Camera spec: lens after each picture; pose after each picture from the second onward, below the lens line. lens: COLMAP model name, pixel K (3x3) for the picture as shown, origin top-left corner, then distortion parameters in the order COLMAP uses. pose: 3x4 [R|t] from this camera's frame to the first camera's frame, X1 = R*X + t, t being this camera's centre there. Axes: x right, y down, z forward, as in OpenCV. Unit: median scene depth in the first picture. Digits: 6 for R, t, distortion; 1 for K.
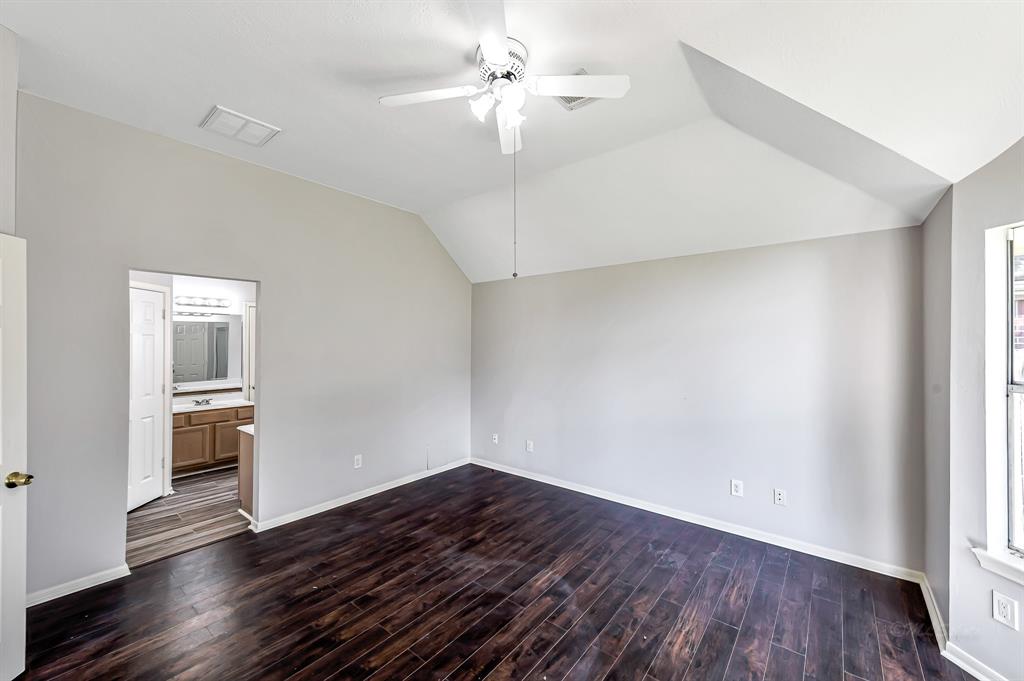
lens RADIAL K [[384.1, 0, 512.7], [0, 384.1, 337.4], [0, 0, 1]] dist [0.000385, -0.000136]
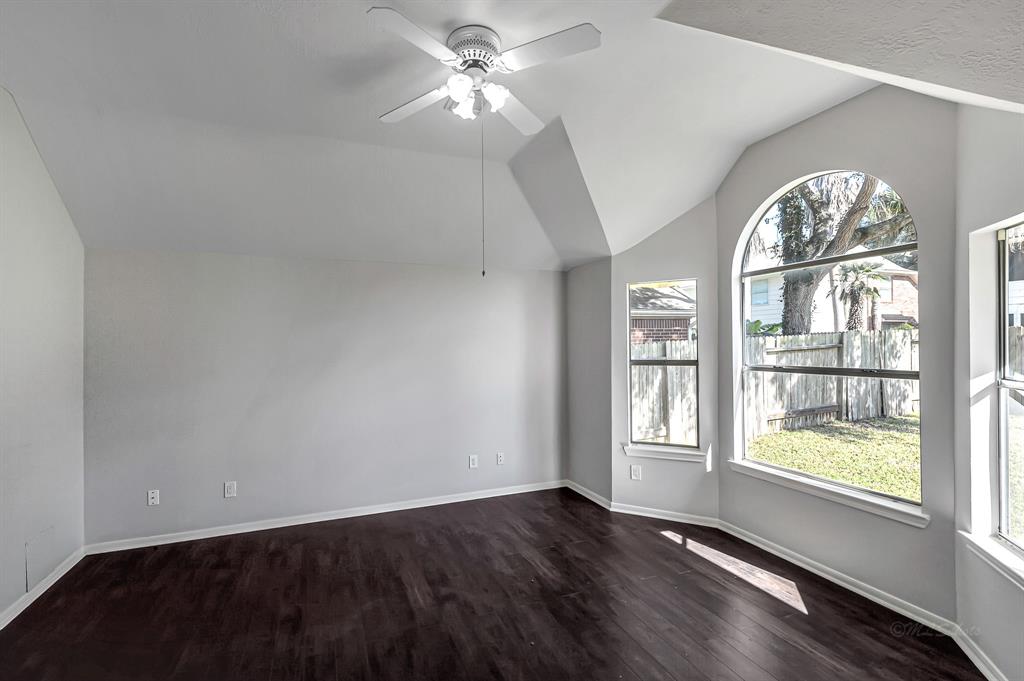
lens RADIAL K [[402.5, 0, 516.7], [0, 402.5, 341.4], [0, 0, 1]] dist [0.008310, -0.000944]
pose [[0.549543, -0.006304, 0.835442, -0.518326], [0.006381, 0.999974, 0.003348, 0.007685], [-0.835441, 0.003491, 0.549569, 0.225786]]
